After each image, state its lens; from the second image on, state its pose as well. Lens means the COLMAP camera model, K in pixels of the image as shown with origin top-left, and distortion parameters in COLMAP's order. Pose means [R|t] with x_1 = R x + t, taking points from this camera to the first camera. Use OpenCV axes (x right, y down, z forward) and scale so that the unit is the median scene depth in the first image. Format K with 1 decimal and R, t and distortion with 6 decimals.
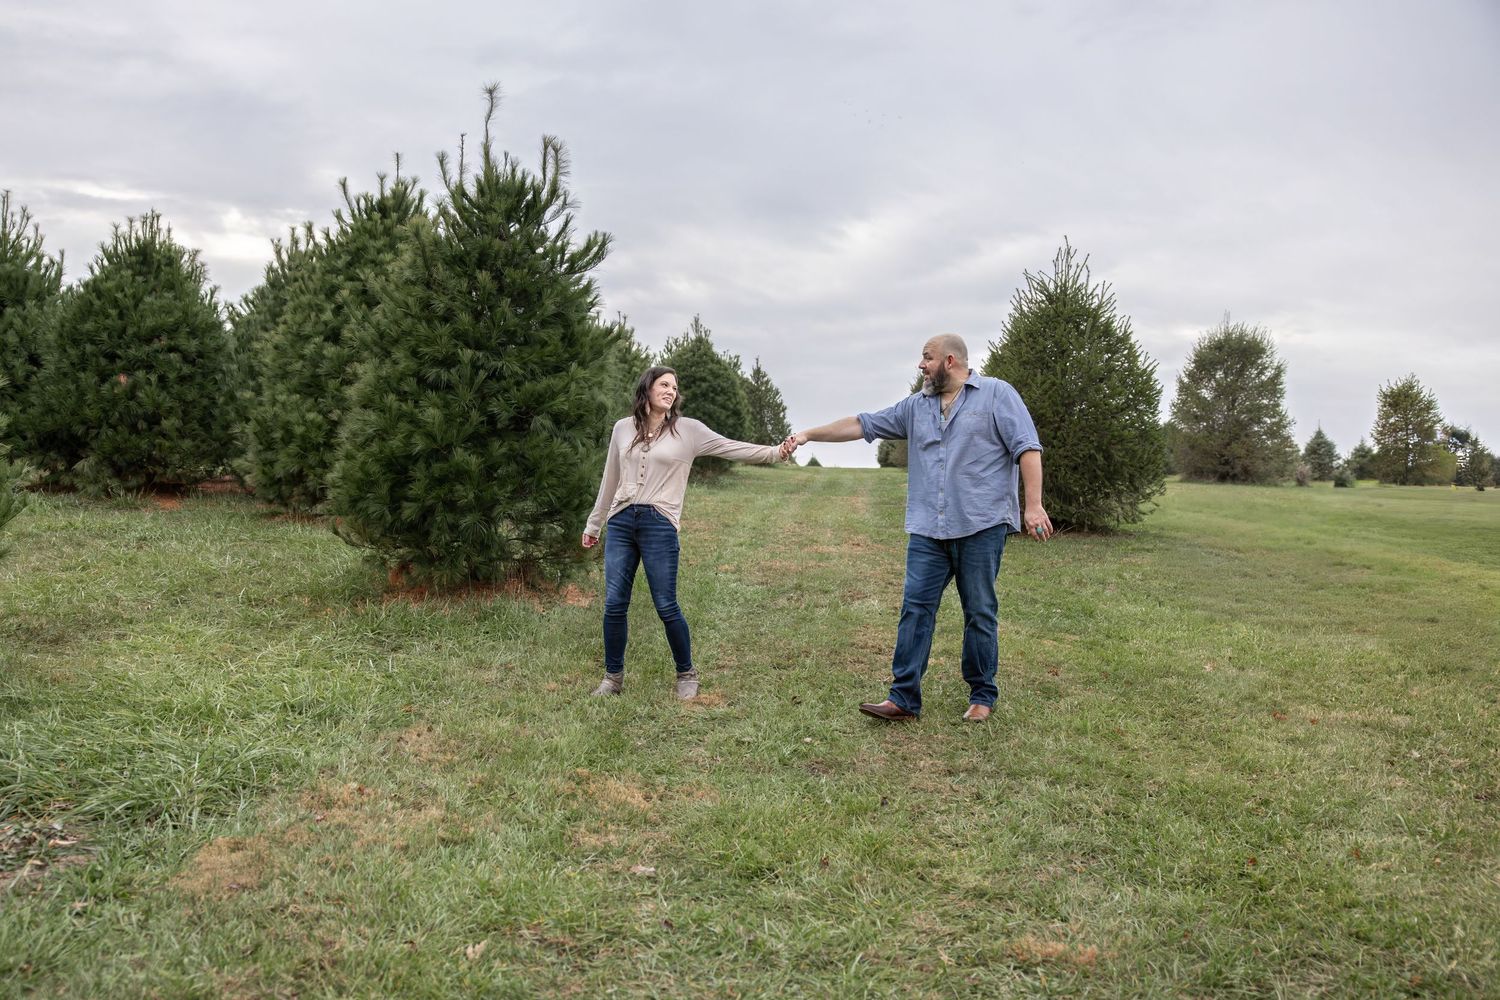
lens RADIAL K [[1266.2, 0, 727.6], [0, 1266.2, 507.5], [0, 0, 1]] dist [-0.004490, 0.014824]
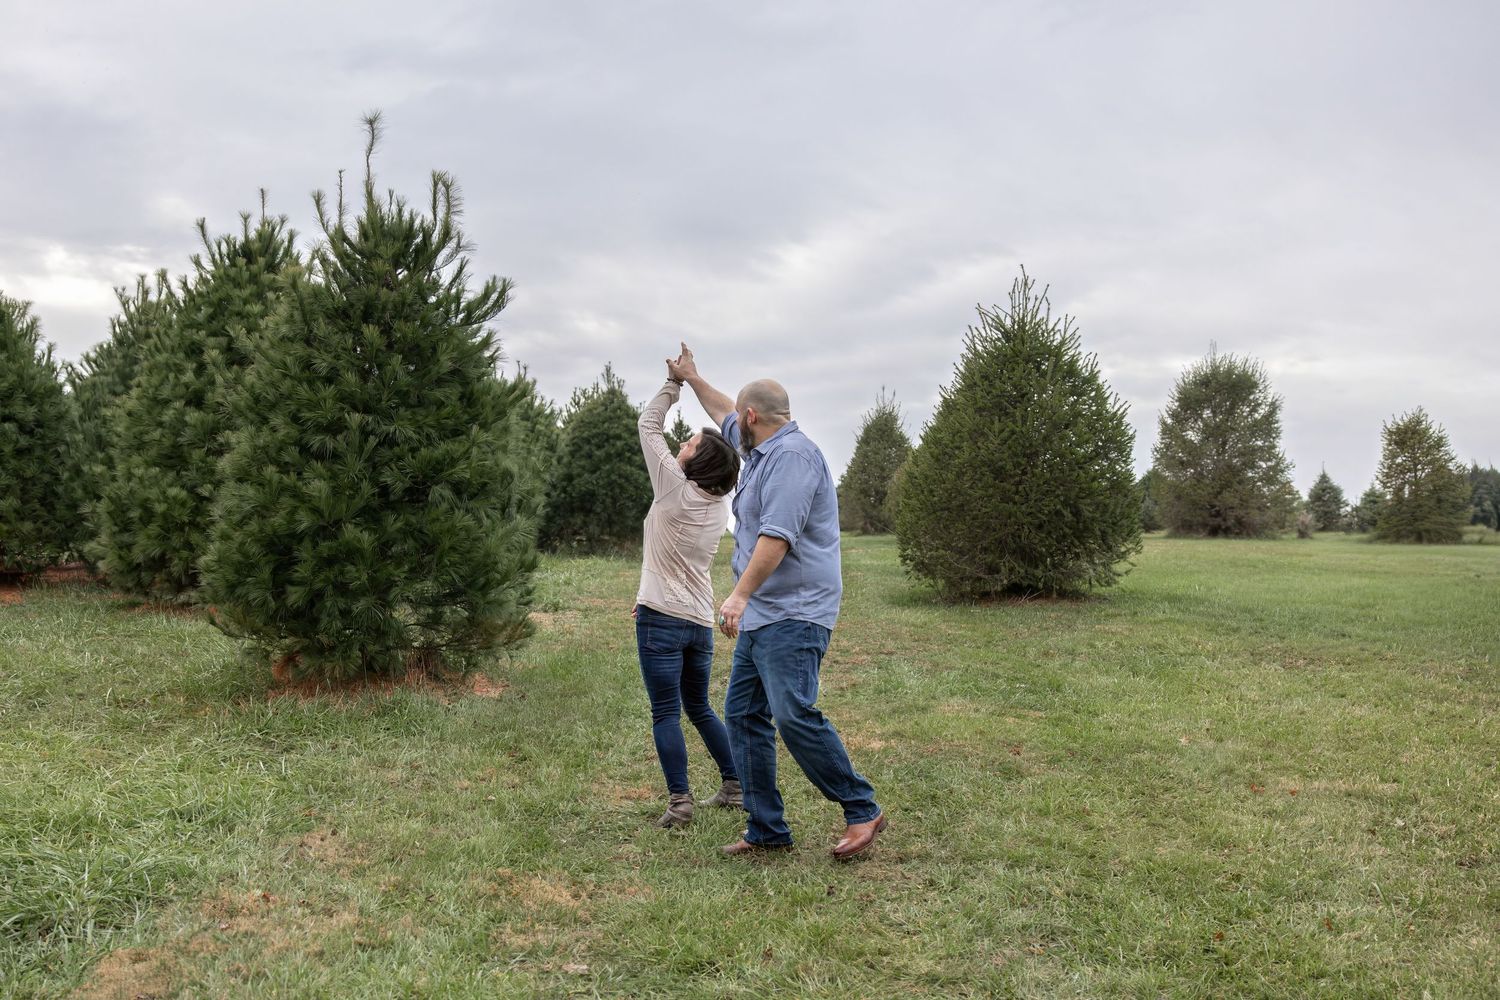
lens RADIAL K [[1481.5, 0, 686.8], [0, 1481.5, 581.1], [0, 0, 1]] dist [0.001280, -0.017679]
pose [[0.999229, -0.029737, 0.025649, -0.001844], [0.029765, 0.999557, -0.000715, 0.001148], [-0.025616, 0.001478, 0.999671, -0.049024]]
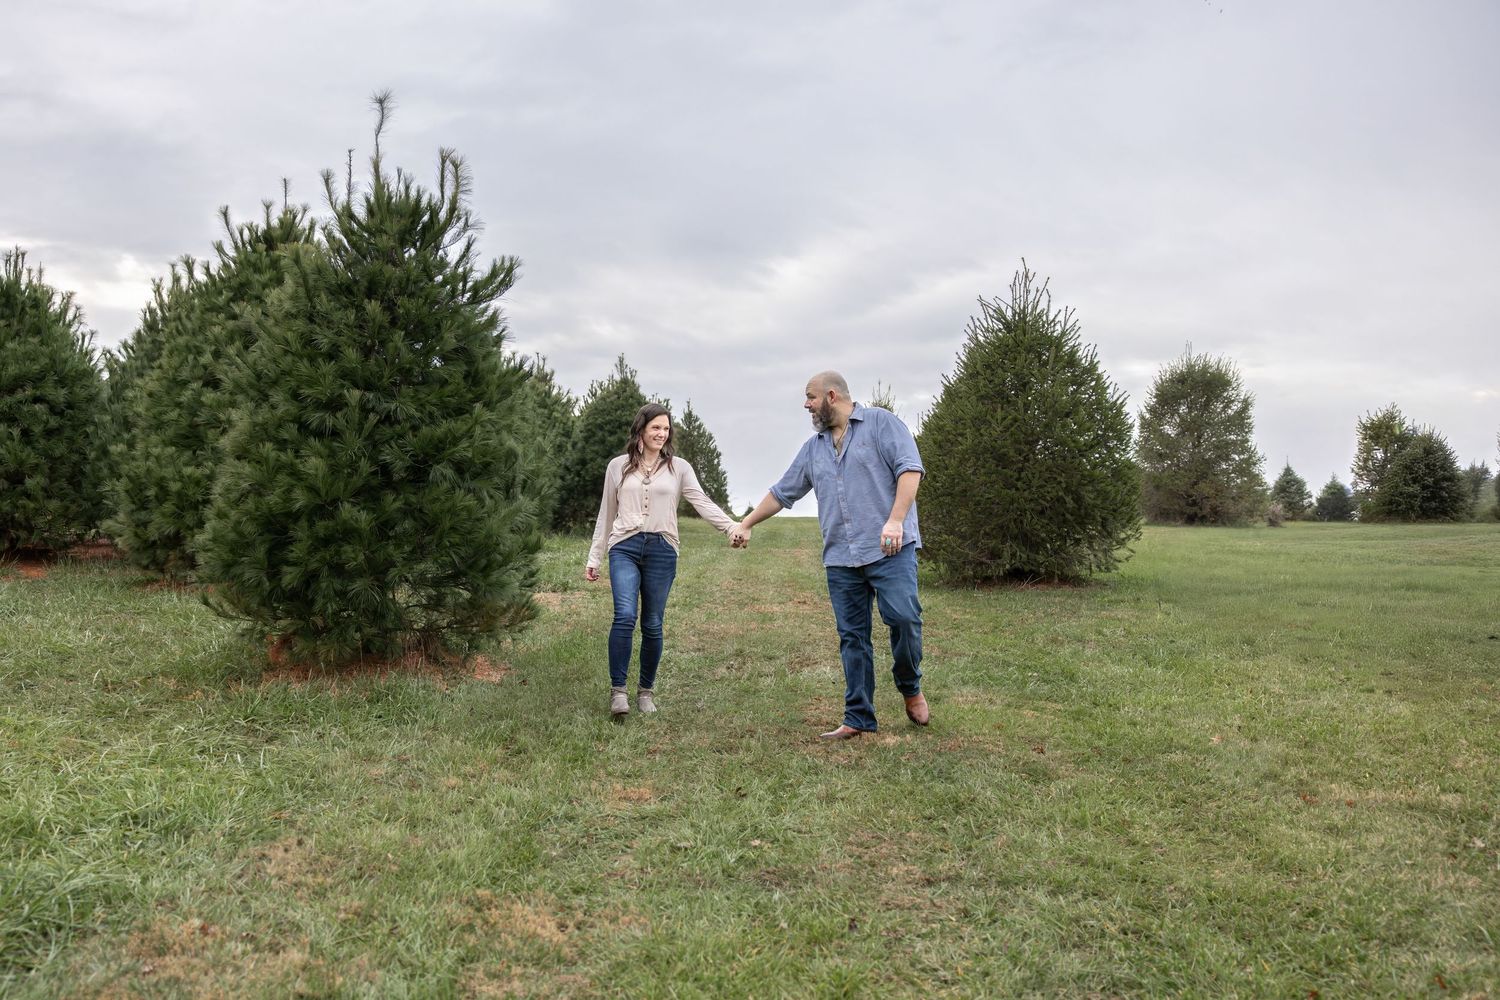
lens RADIAL K [[1340.5, 0, 684.7], [0, 1340.5, 508.2], [0, 0, 1]] dist [-0.010220, 0.014869]
pose [[0.999629, -0.019775, 0.018755, 0.002632], [0.020503, 0.999011, -0.039448, -0.002199], [-0.017957, 0.039818, 0.999046, 0.072348]]
